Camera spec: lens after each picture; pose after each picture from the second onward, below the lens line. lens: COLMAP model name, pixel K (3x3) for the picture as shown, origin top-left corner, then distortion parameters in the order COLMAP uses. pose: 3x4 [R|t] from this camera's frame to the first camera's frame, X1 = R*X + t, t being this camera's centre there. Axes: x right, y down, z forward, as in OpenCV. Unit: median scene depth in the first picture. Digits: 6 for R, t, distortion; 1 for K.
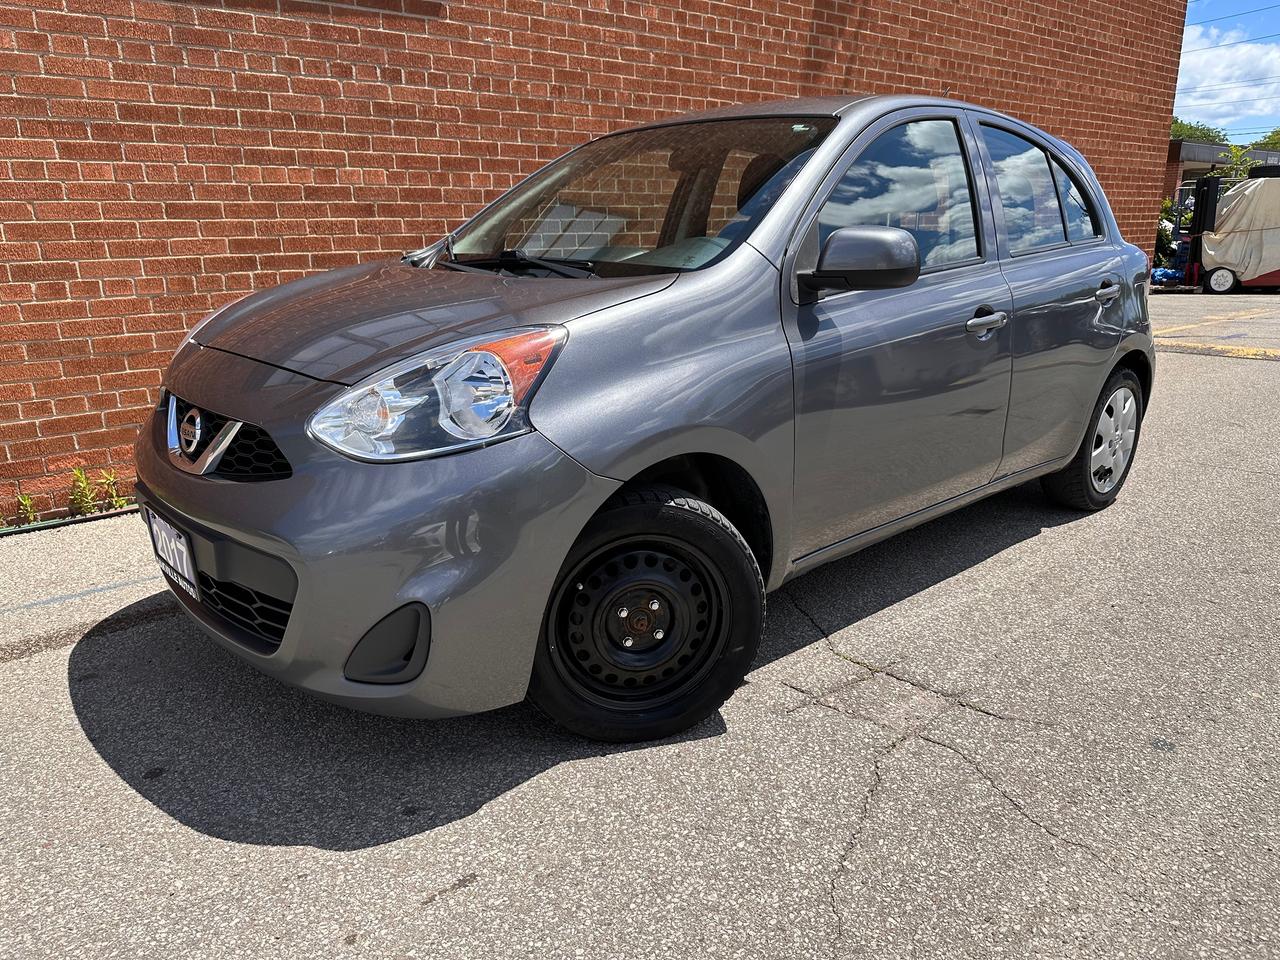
lens RADIAL K [[882.6, 0, 747.3], [0, 882.6, 451.5], [0, 0, 1]] dist [0.026258, -0.028057]
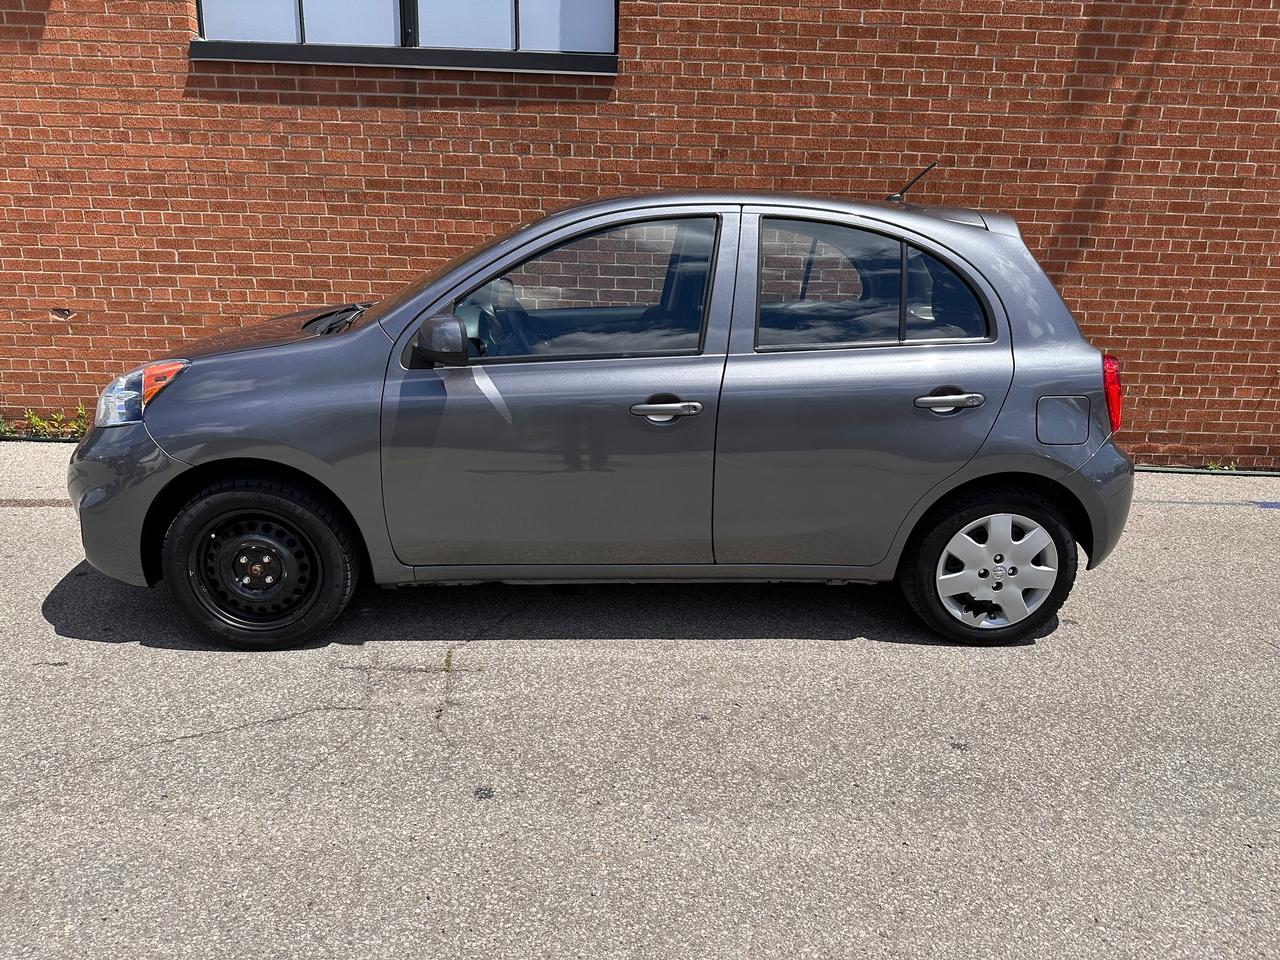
lens RADIAL K [[882.6, 0, 667.2], [0, 882.6, 478.1], [0, 0, 1]] dist [0.026258, -0.028057]
pose [[0.786258, 0.204677, -0.583014, 0.591011], [-0.198809, 0.977169, 0.074935, -0.094145], [0.585041, 0.056990, 0.808999, 0.092945]]
